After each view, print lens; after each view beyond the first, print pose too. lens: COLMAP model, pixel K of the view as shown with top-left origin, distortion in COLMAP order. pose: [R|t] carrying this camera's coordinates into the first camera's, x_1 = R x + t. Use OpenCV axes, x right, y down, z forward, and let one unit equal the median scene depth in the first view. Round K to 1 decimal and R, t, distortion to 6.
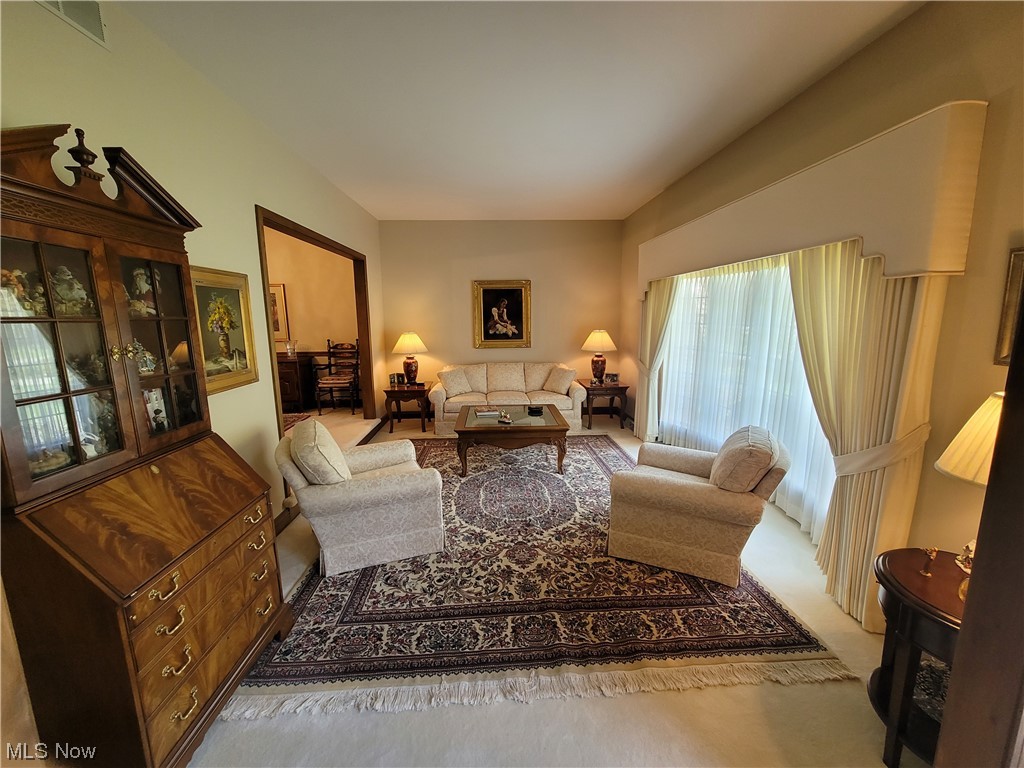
lens RADIAL K [[414.4, 0, 512.4], [0, 414.4, 385.5], [0, 0, 1]] dist [0.000866, 0.000102]
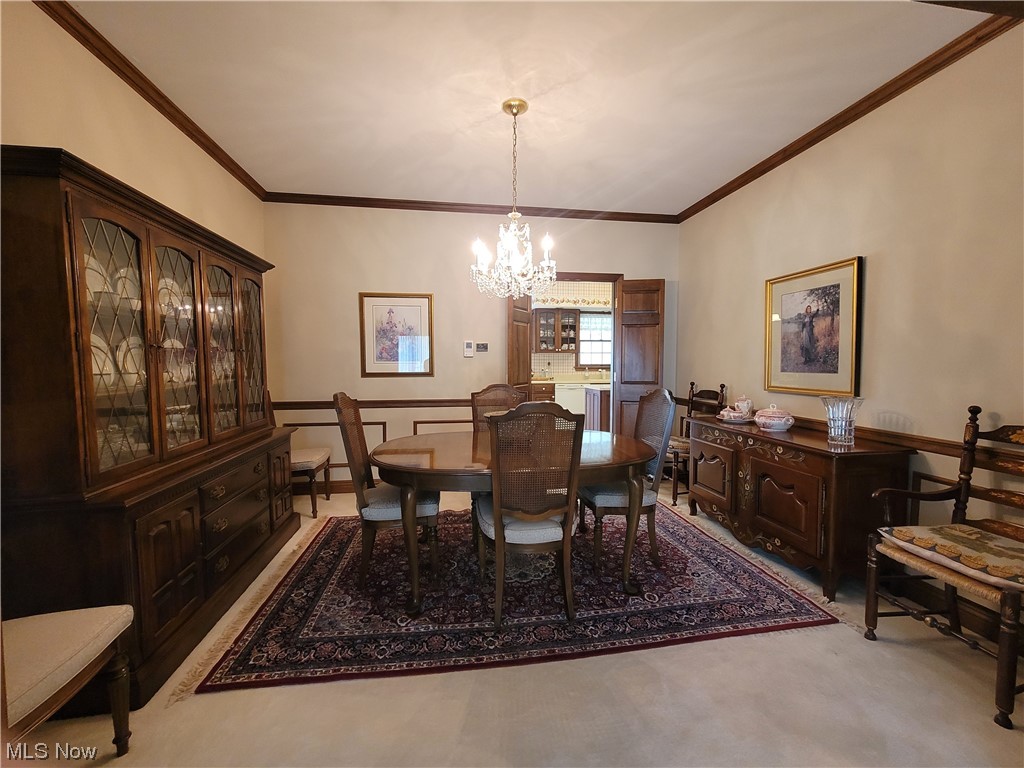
lens RADIAL K [[414.4, 0, 511.4], [0, 414.4, 384.8], [0, 0, 1]] dist [0.000866, 0.000102]
pose [[0.104188, 0.061077, -0.992680, -0.179323], [-0.158516, 0.986373, 0.044052, -0.085538], [0.981844, 0.152766, 0.112450, 0.630168]]
